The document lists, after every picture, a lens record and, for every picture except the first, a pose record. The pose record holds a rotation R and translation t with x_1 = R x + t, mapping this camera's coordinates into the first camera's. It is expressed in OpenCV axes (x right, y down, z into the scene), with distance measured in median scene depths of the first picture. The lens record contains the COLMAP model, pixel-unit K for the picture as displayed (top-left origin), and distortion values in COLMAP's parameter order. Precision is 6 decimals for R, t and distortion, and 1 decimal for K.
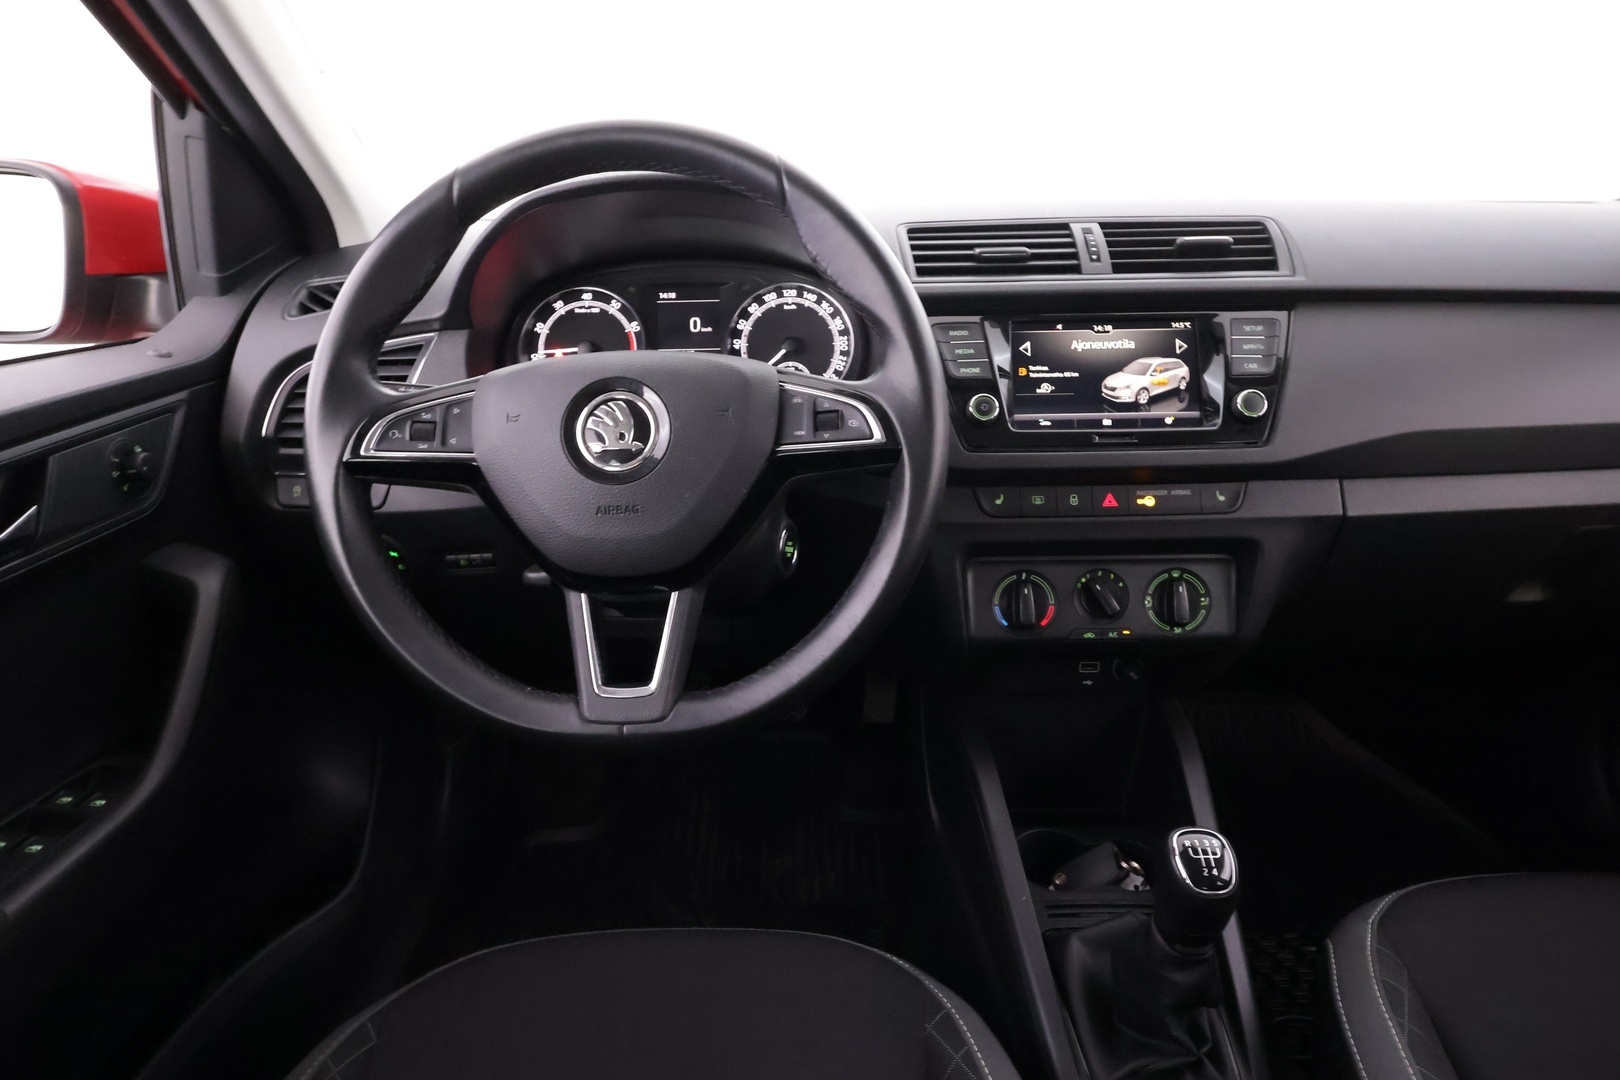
lens RADIAL K [[910.6, 0, 806.1], [0, 910.6, 540.5], [0, 0, 1]] dist [0.007254, -0.002084]
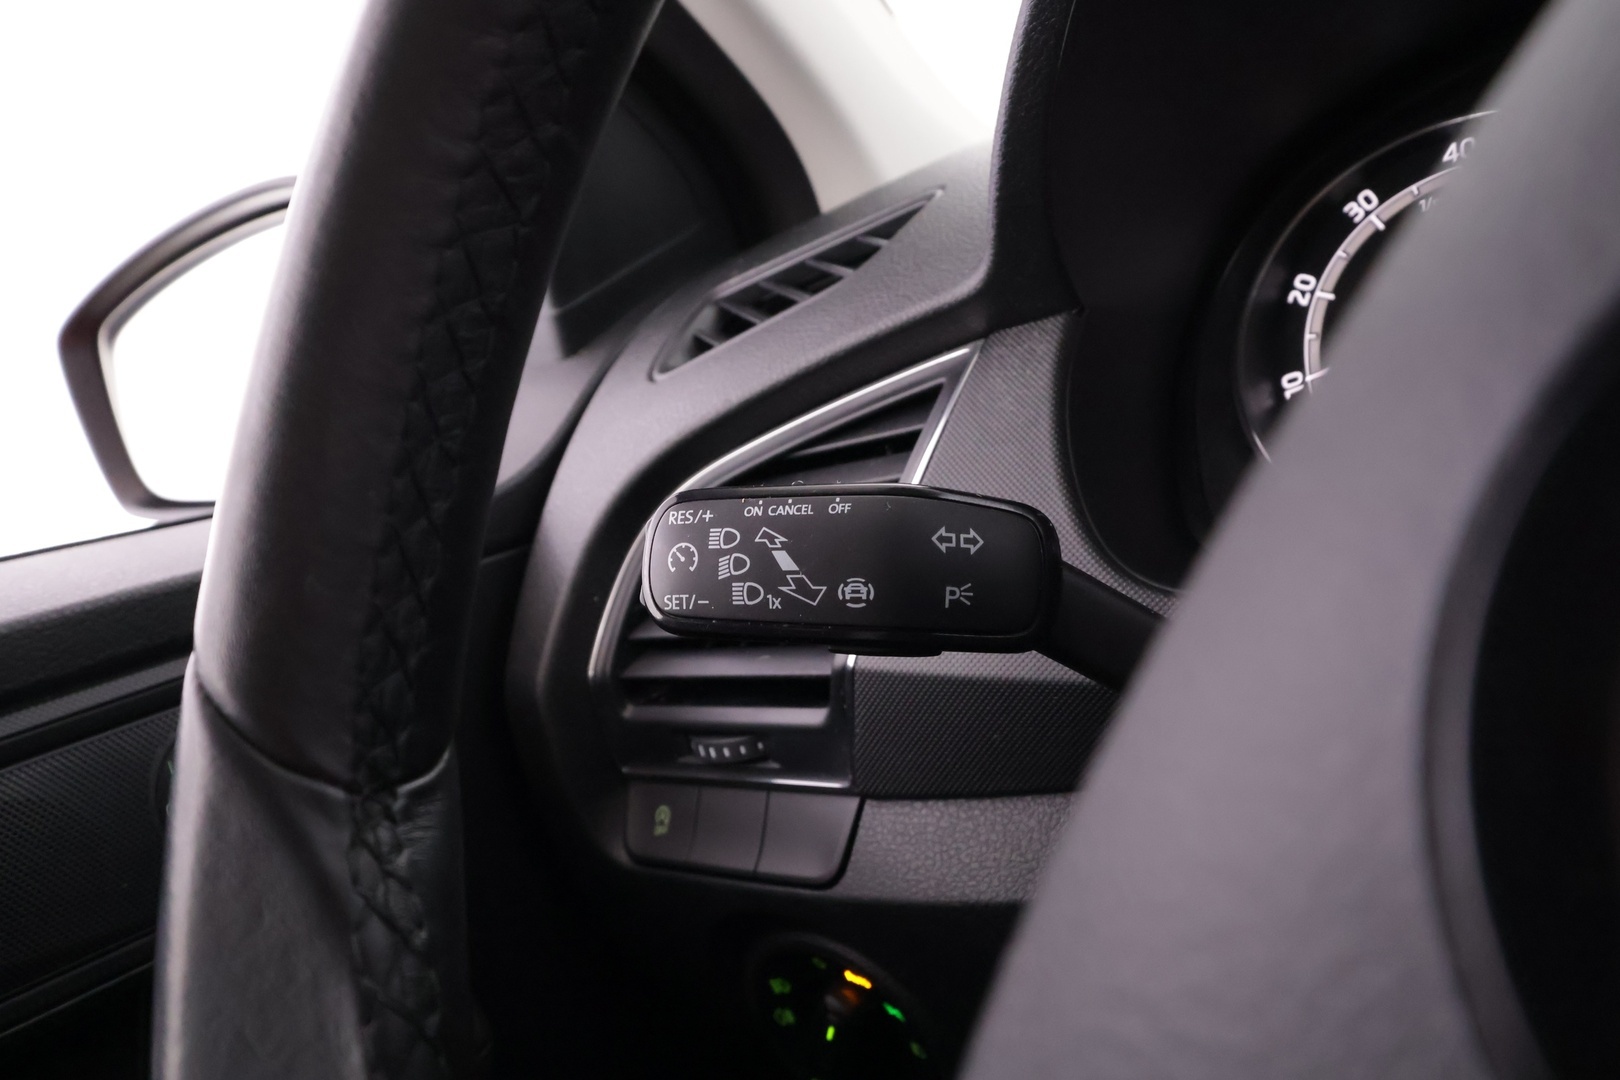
lens RADIAL K [[1268.7, 0, 808.0], [0, 1268.7, 525.8], [0, 0, 1]] dist [0.003756, -0.001463]
pose [[0.765827, -0.097247, -0.635651, -0.170408], [-0.008804, 0.986821, -0.161579, -0.090406], [0.642987, 0.129337, 0.754877, 0.635225]]
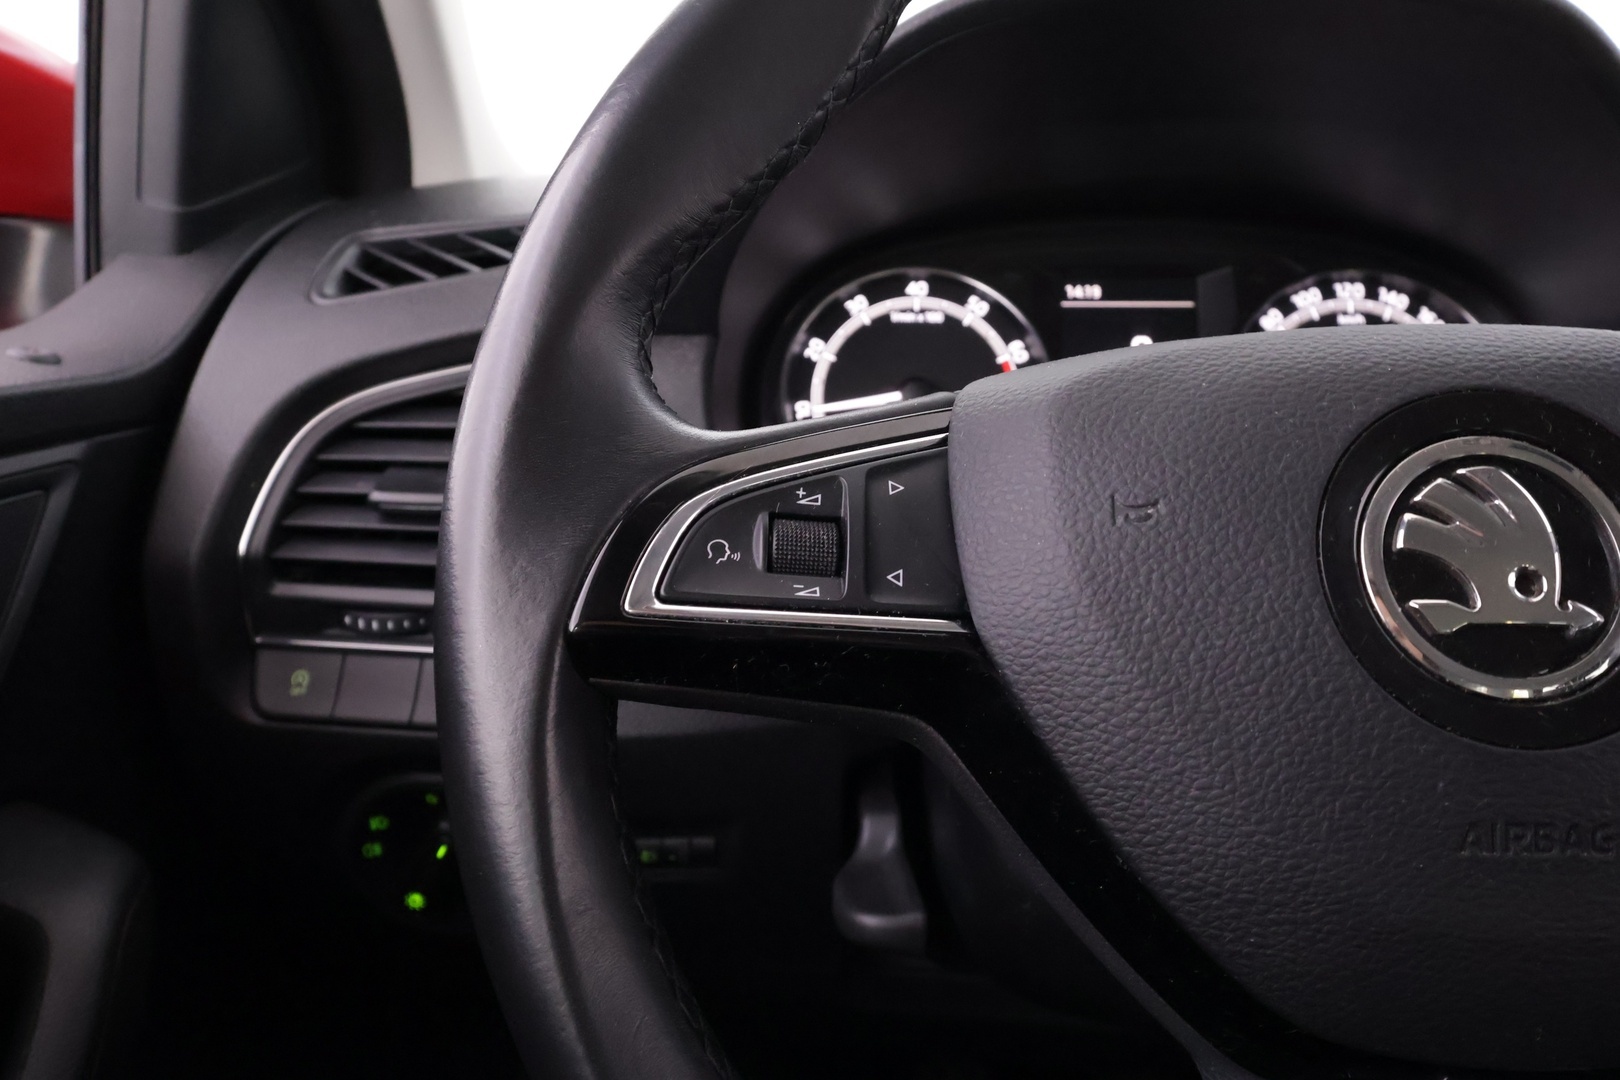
lens RADIAL K [[1201.0, 0, 805.0], [0, 1201.0, 543.9], [0, 0, 1]] dist [-0.002681, 0.006557]
pose [[0.998976, 0.030835, -0.033119, -0.303714], [-0.035440, 0.988216, -0.148908, -0.043048], [0.028137, 0.149930, 0.988296, 0.436321]]
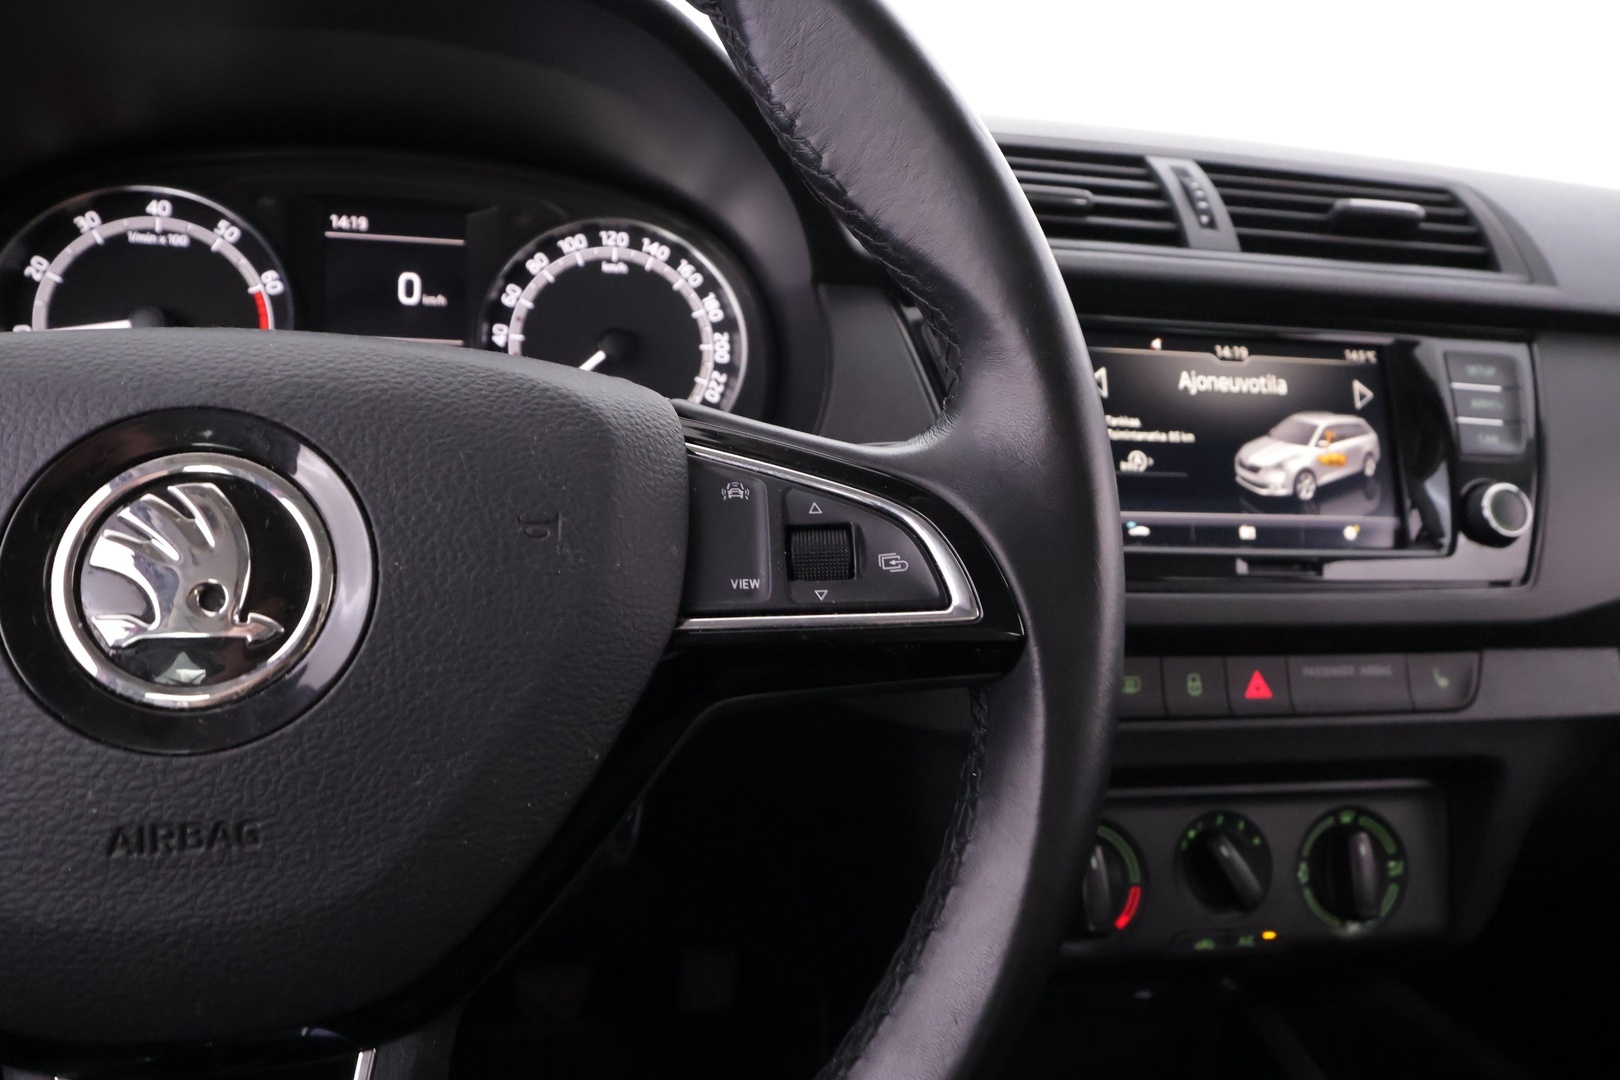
lens RADIAL K [[1201.0, 0, 808.2], [0, 1201.0, 543.1], [0, 0, 1]] dist [-0.002681, 0.006557]
pose [[0.970878, 0.027126, 0.238033, -0.072895], [-0.013498, 0.998185, -0.058695, -0.079639], [-0.239193, 0.053773, 0.969482, 0.394907]]
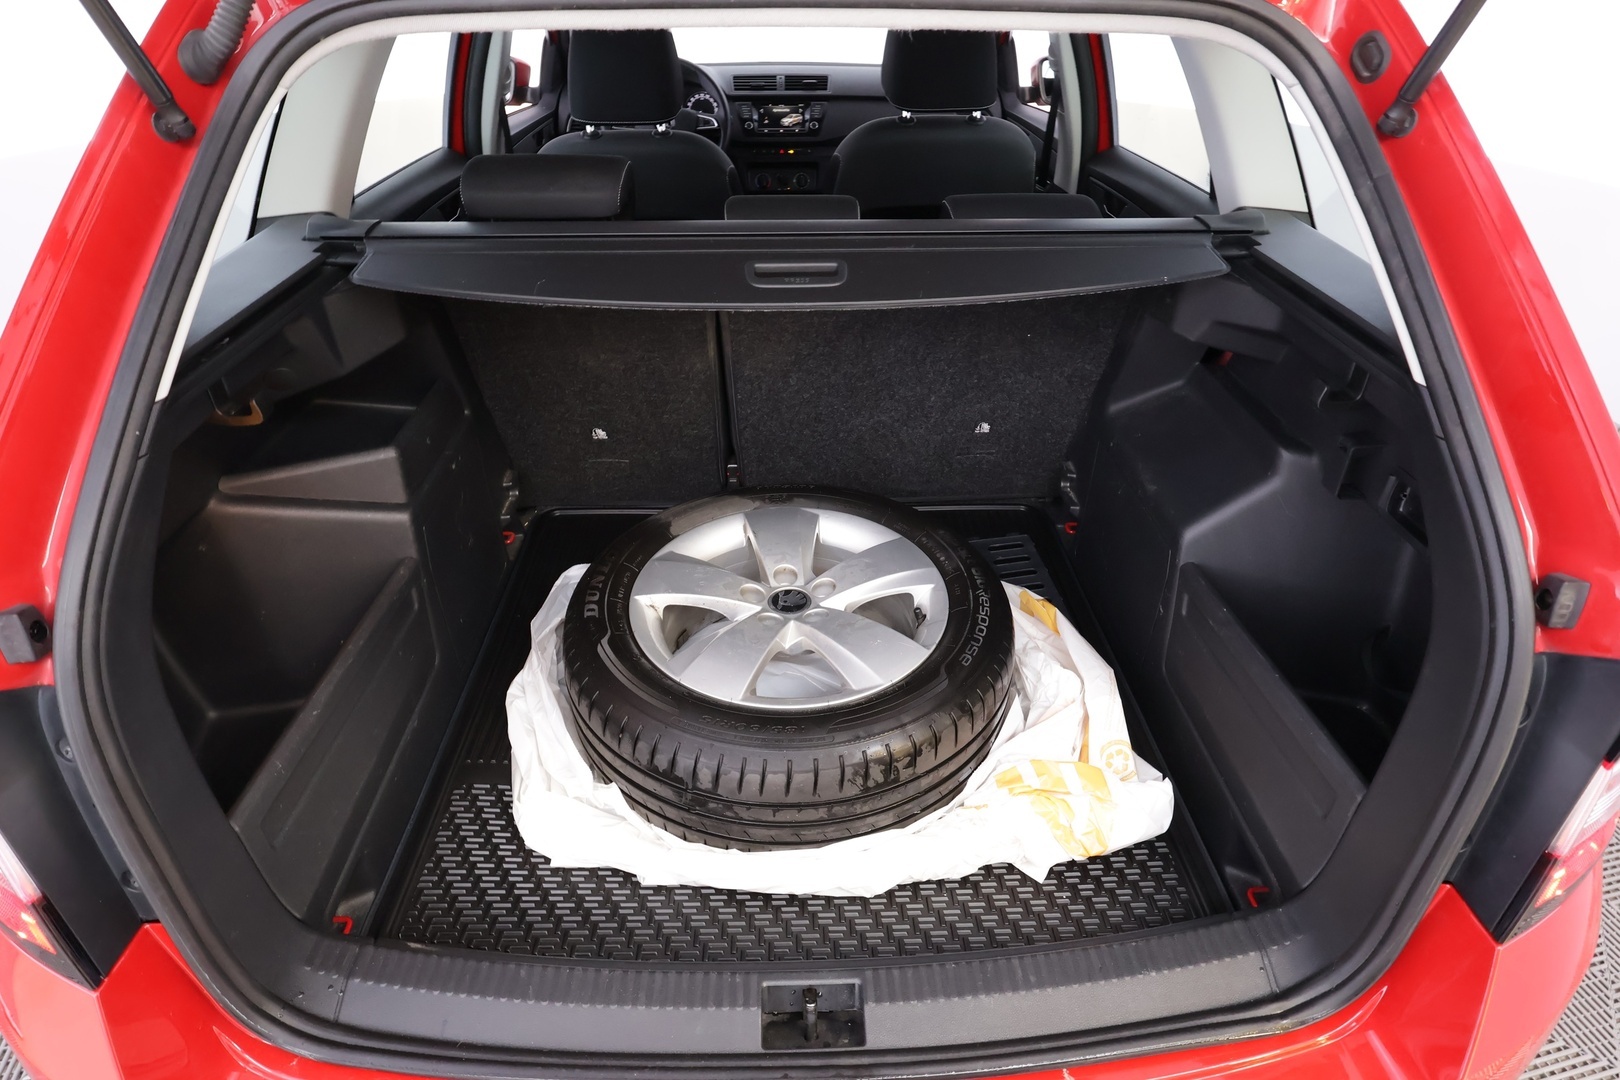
lens RADIAL K [[910.6, 0, 807.7], [0, 910.6, 537.6], [0, 0, 1]] dist [0.007254, -0.002084]
pose [[0.999246, -0.008352, 0.037924, 0.274958], [0.000884, 0.981240, 0.192787, 0.834140], [-0.038822, -0.192608, 0.980507, -3.206498]]
